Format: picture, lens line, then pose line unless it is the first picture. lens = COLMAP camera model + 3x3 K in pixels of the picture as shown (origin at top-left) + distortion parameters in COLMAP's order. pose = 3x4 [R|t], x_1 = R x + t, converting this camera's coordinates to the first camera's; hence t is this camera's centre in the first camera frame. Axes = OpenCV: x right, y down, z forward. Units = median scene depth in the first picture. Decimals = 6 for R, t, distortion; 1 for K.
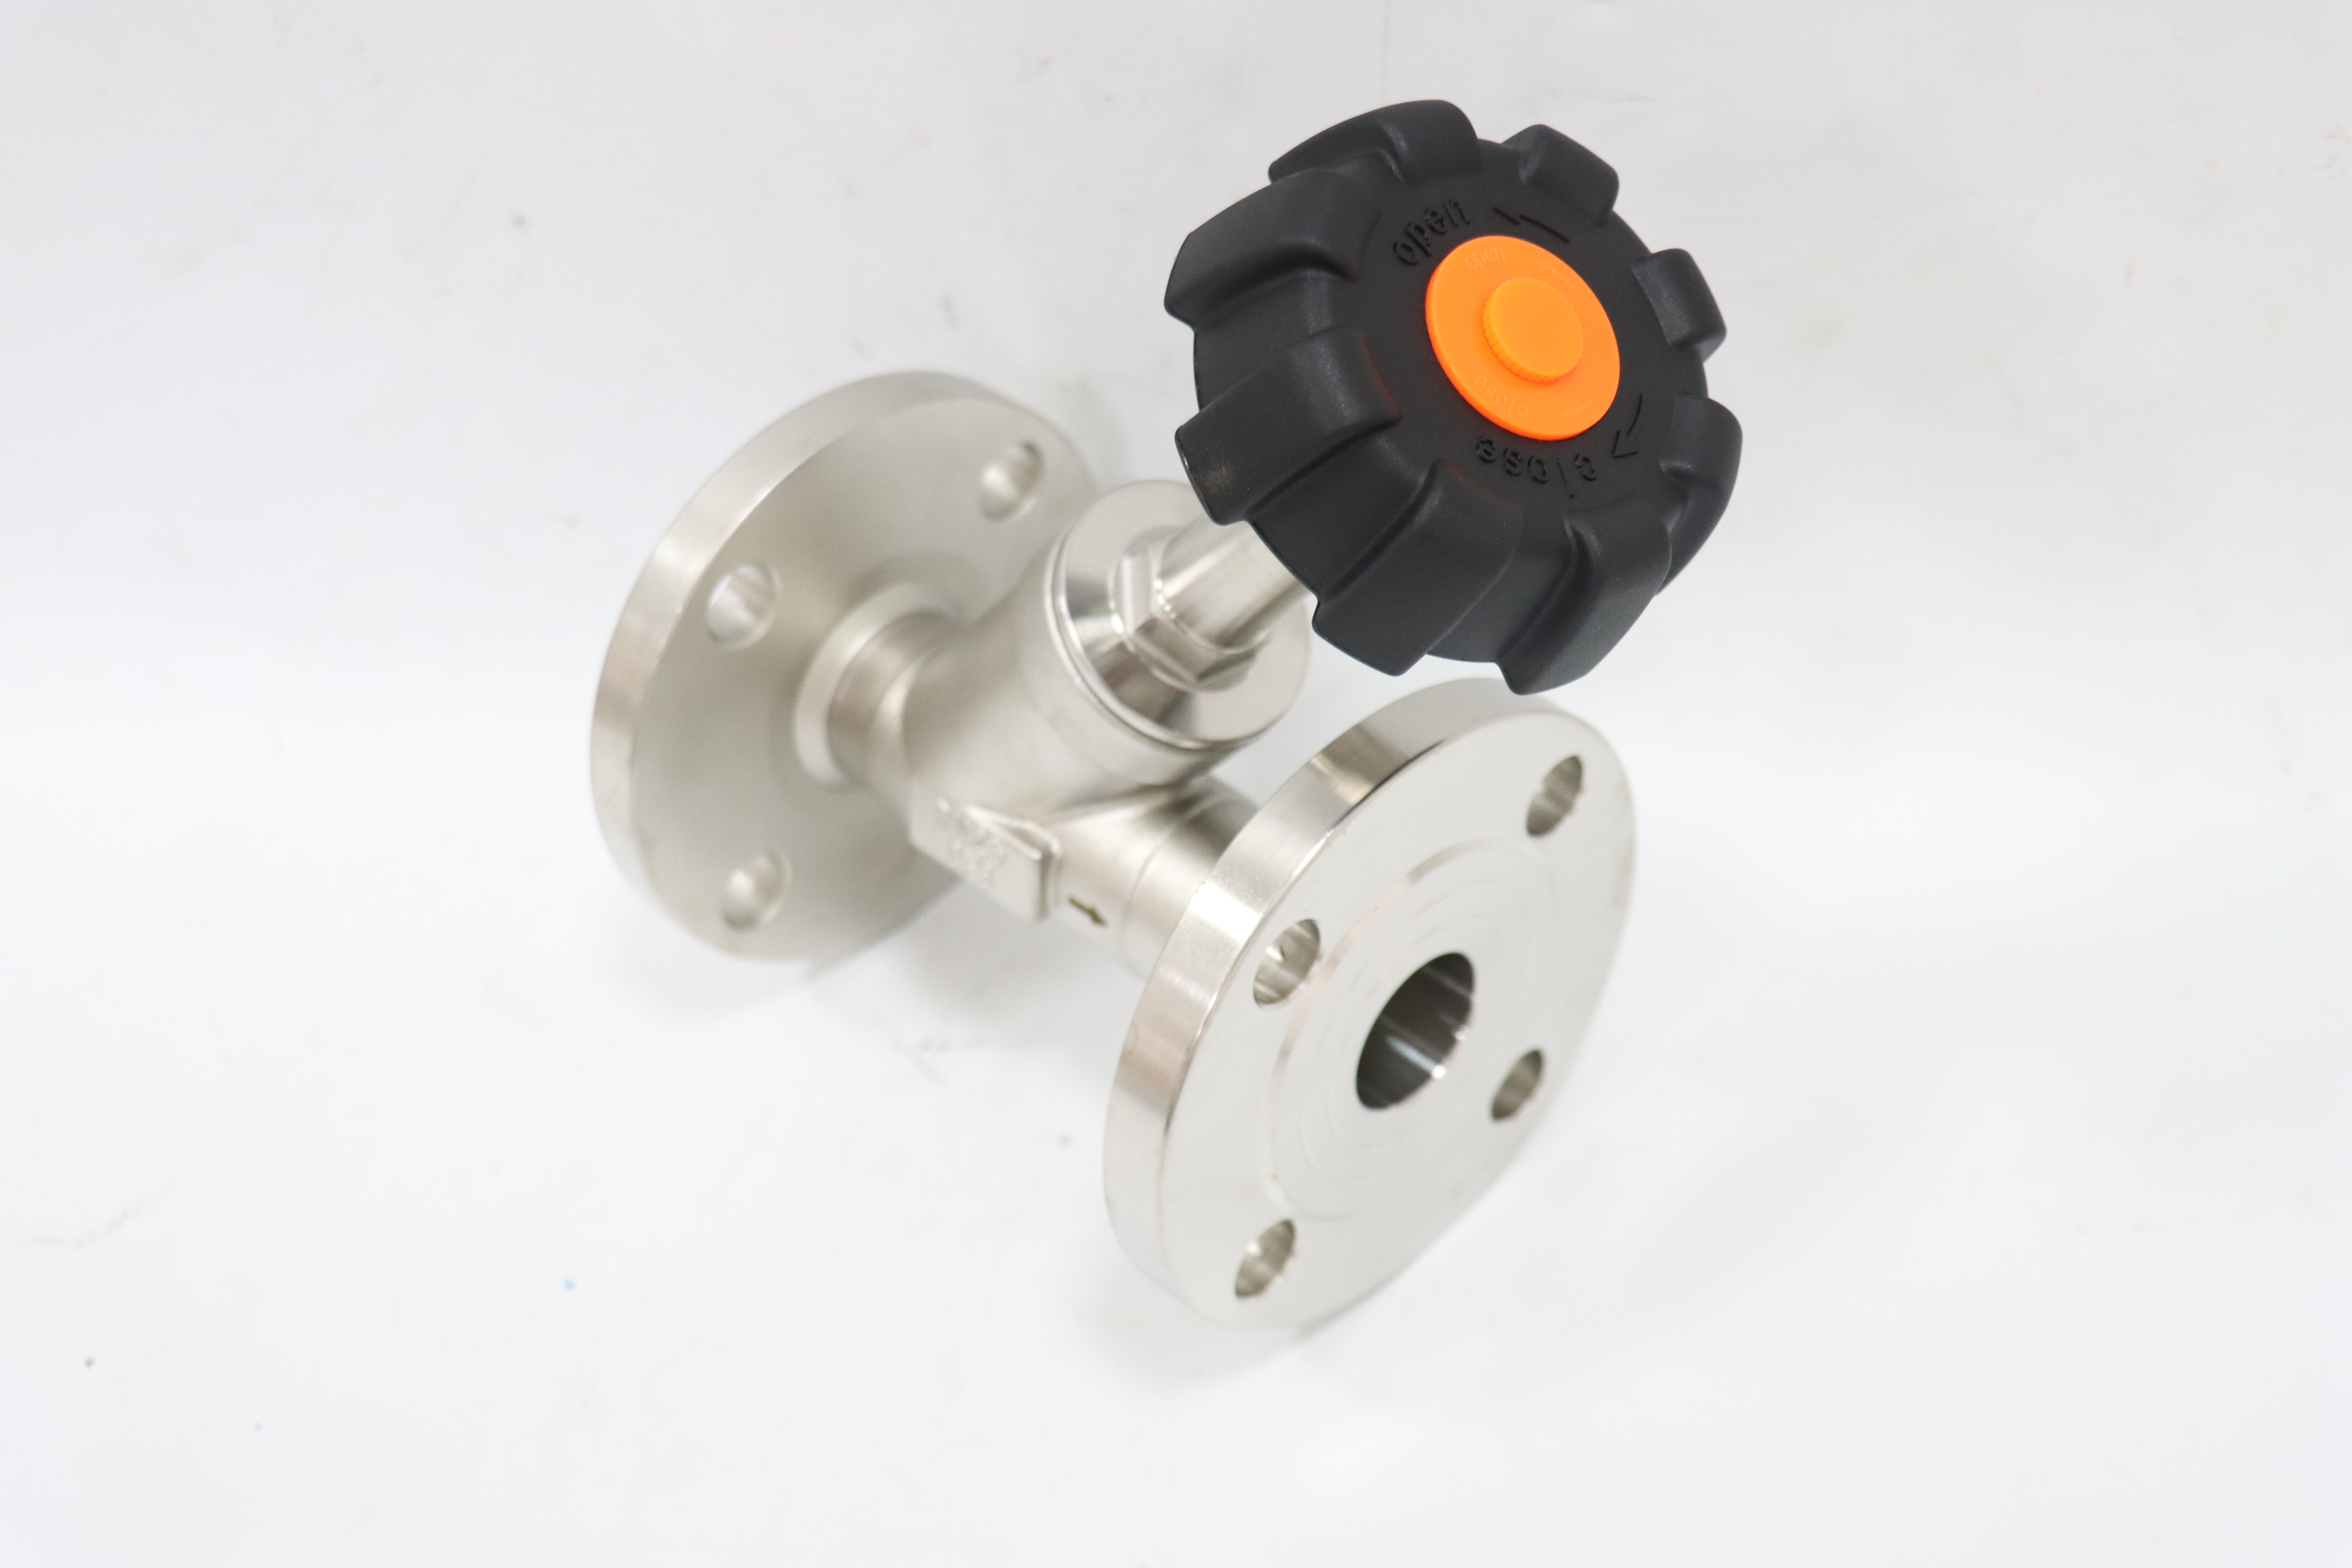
lens RADIAL K [[3518.7, 0, 1176.0], [0, 3518.7, 784.0], [0, 0, 1]] dist [0.061791, -0.022294]
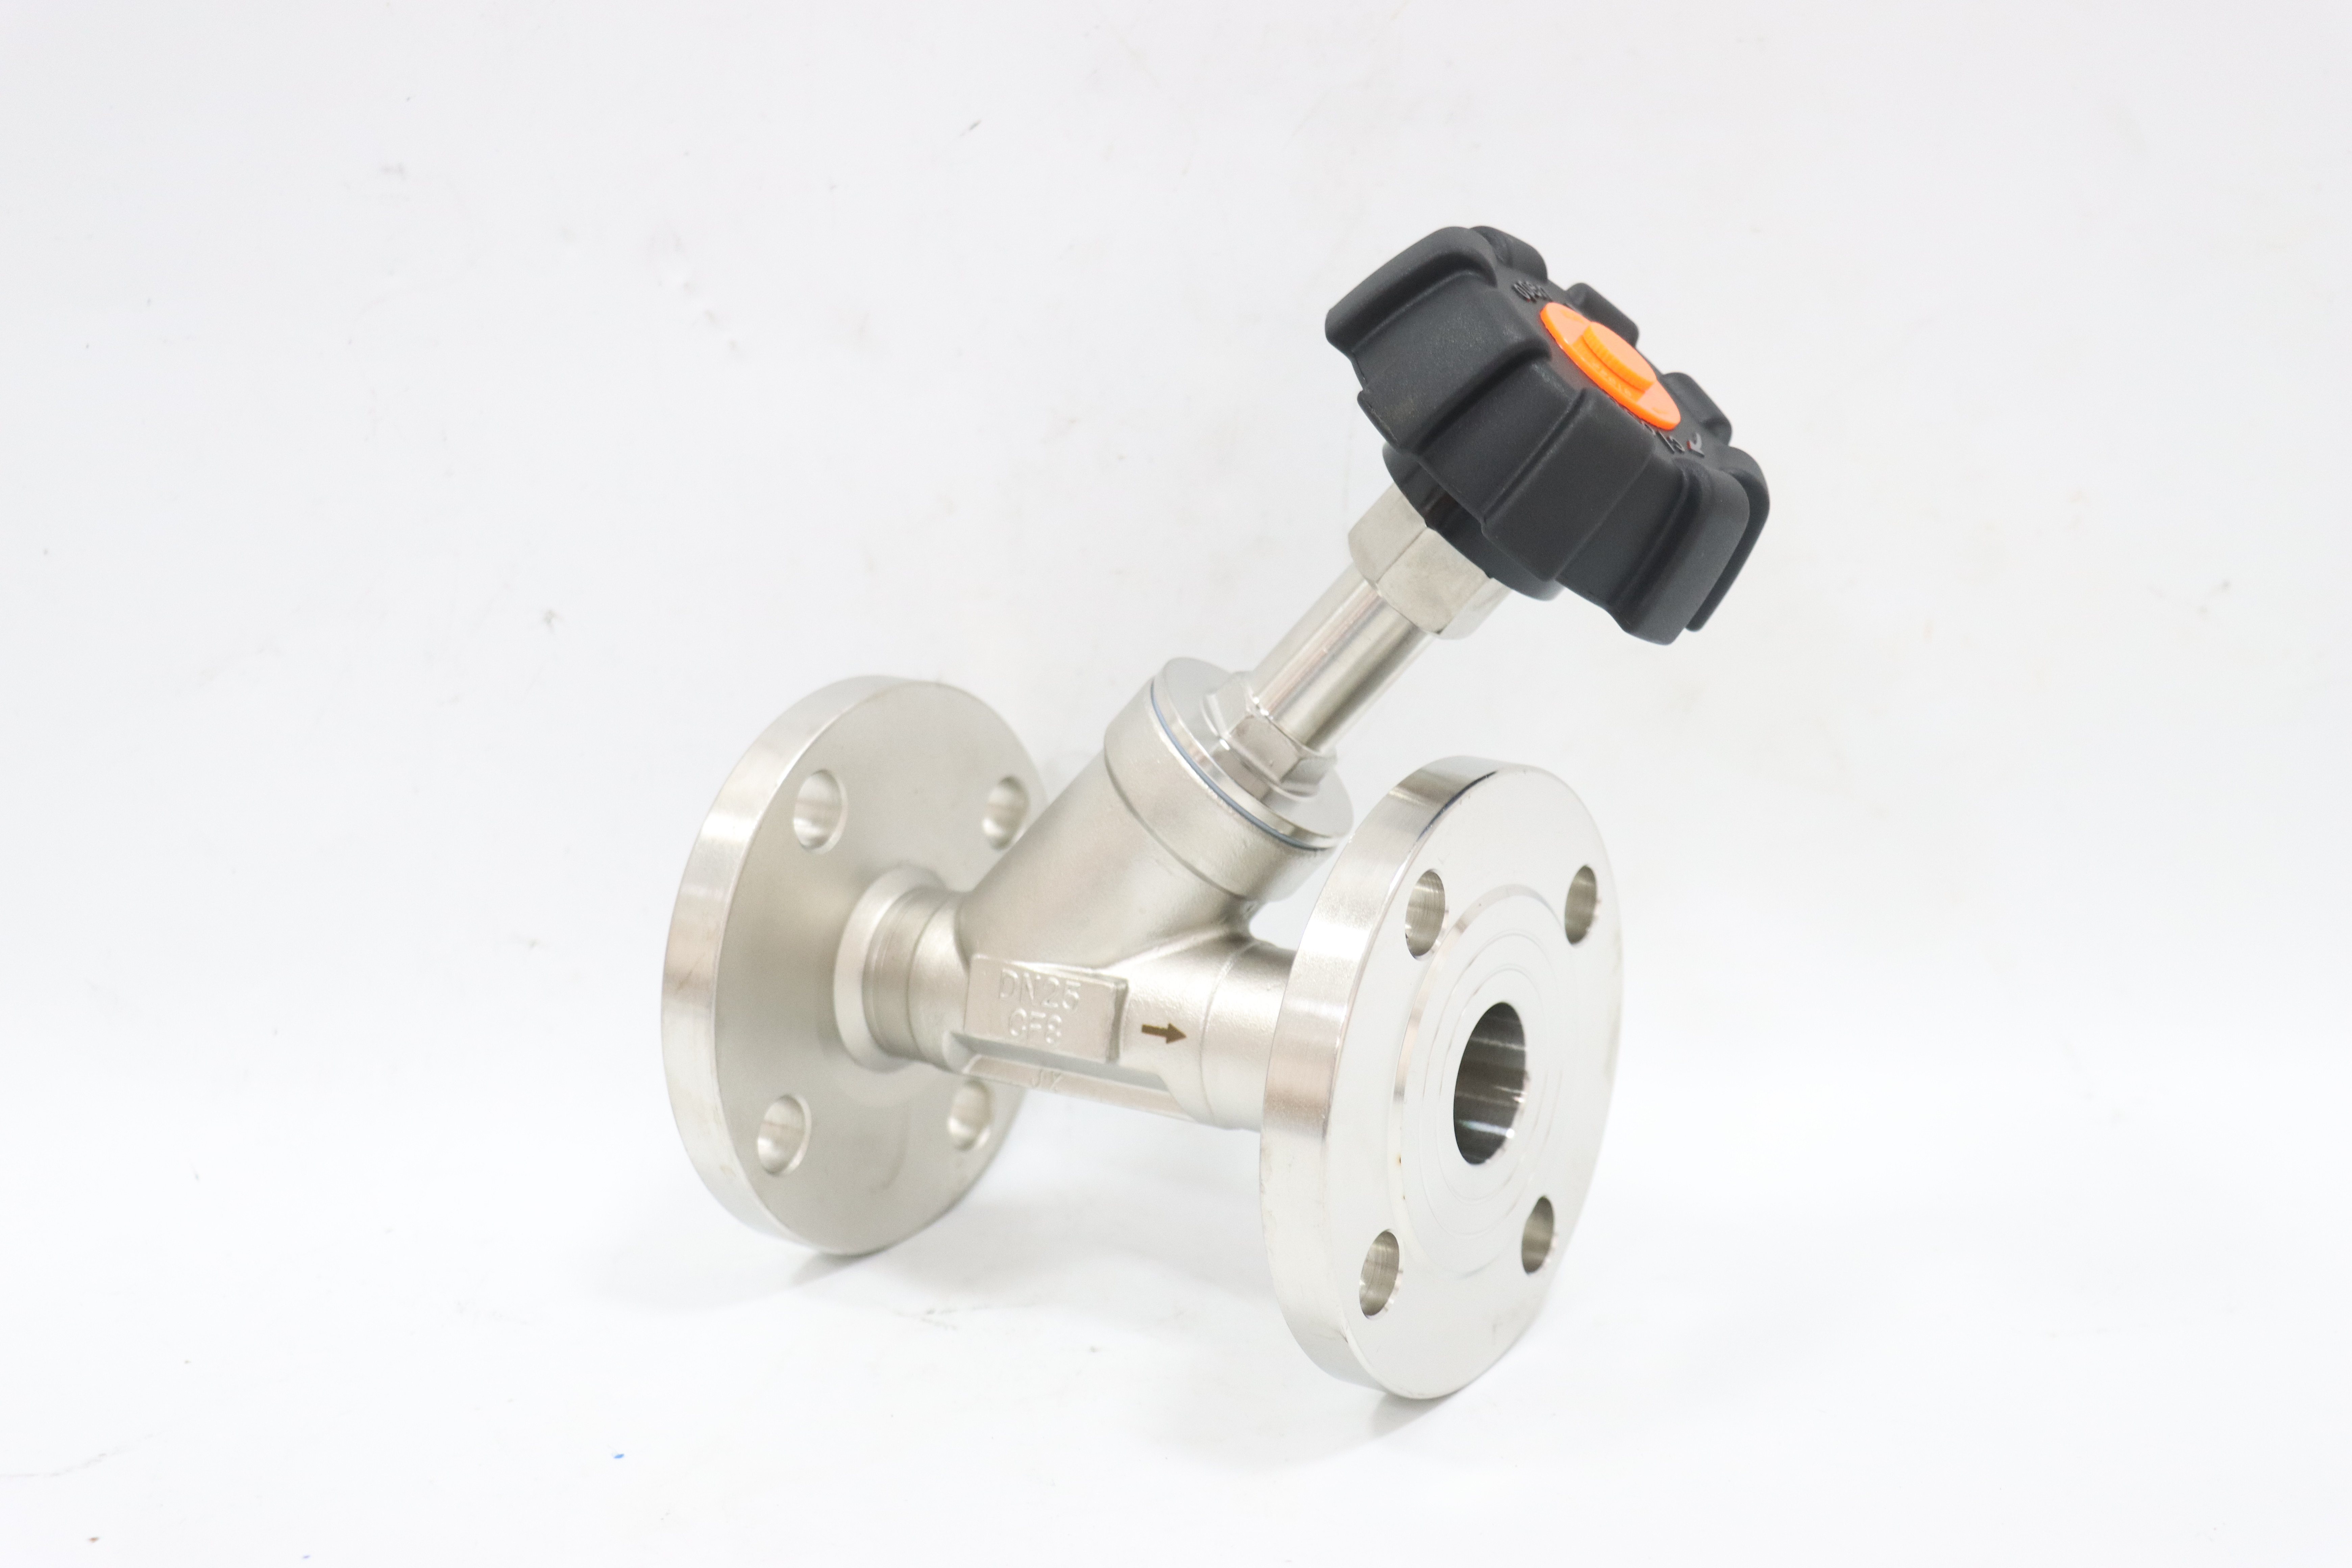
lens RADIAL K [[3518.7, 0, 1176.0], [0, 3518.7, 784.0], [0, 0, 1]] dist [0.061791, -0.022294]
pose [[0.969727, 0.062954, 0.235937, -0.292413], [0.070692, 0.852449, -0.518008, 0.553089], [-0.233735, 0.519006, 0.822193, 0.067239]]
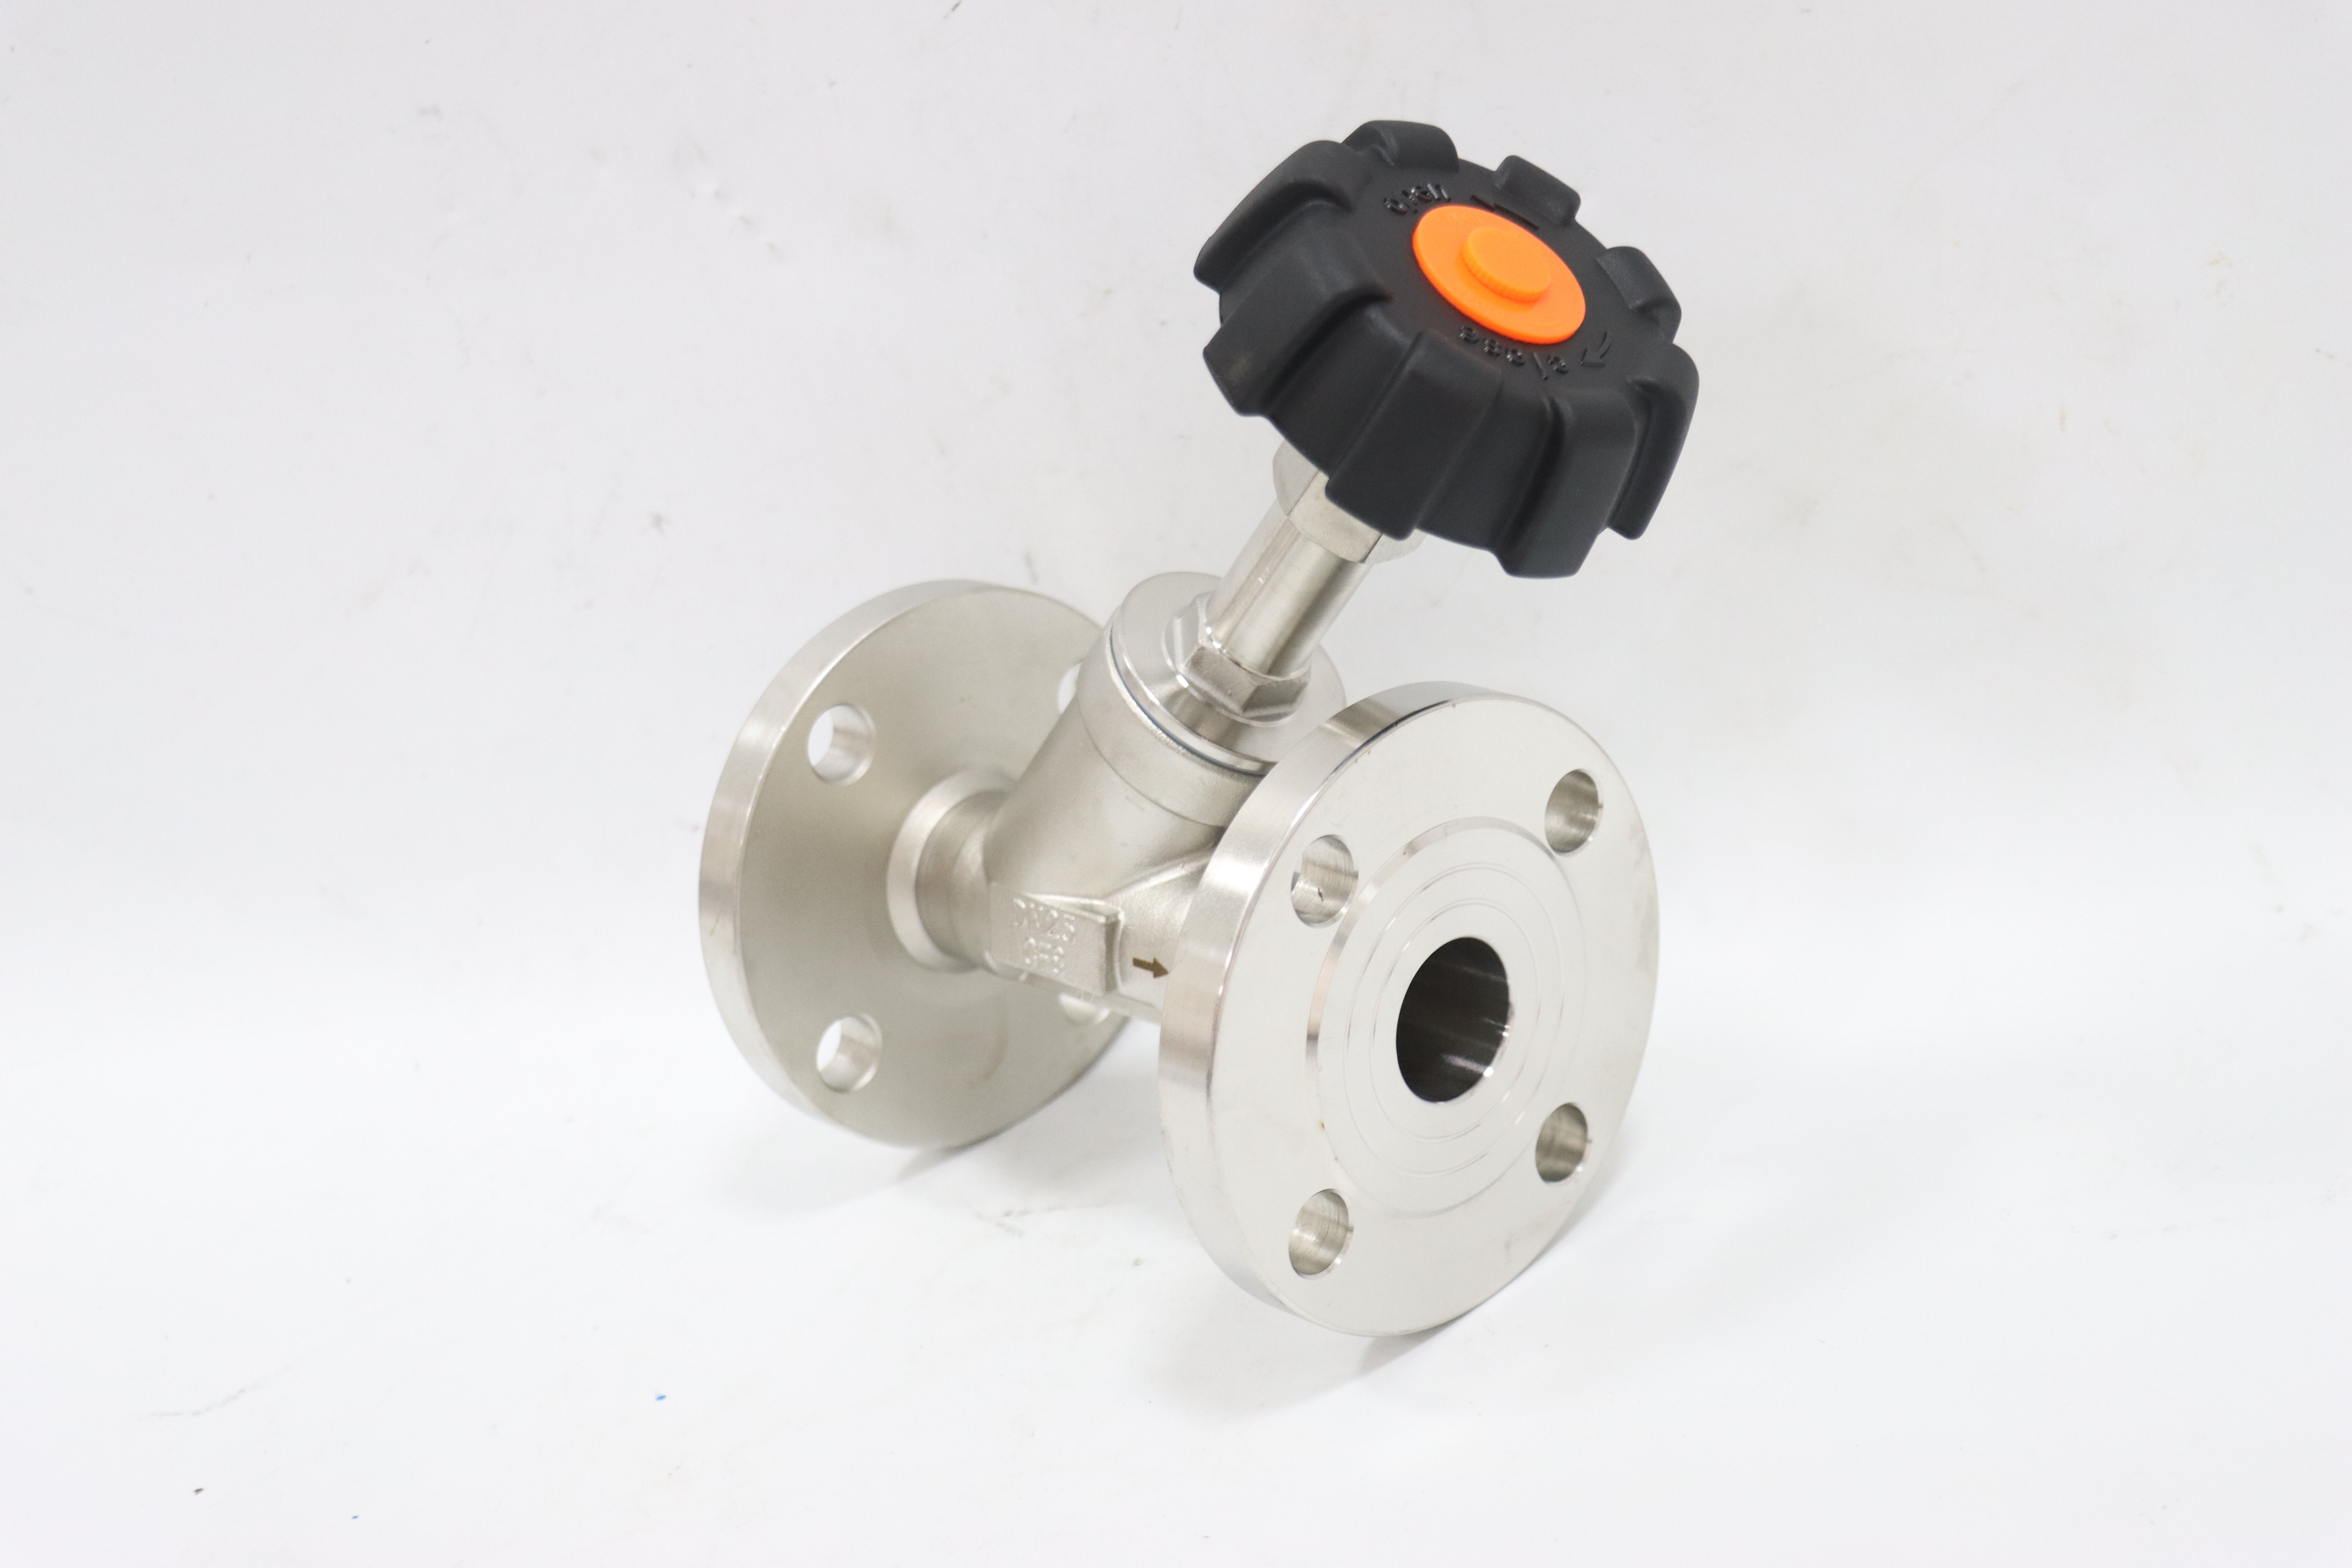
lens RADIAL K [[3518.7, 0, 1176.0], [0, 3518.7, 784.0], [0, 0, 1]] dist [0.061791, -0.022294]
pose [[0.998701, -0.030337, -0.040932, 0.029704], [0.012859, 0.927477, -0.373660, 0.401206], [0.049299, 0.372648, 0.926662, -0.021876]]
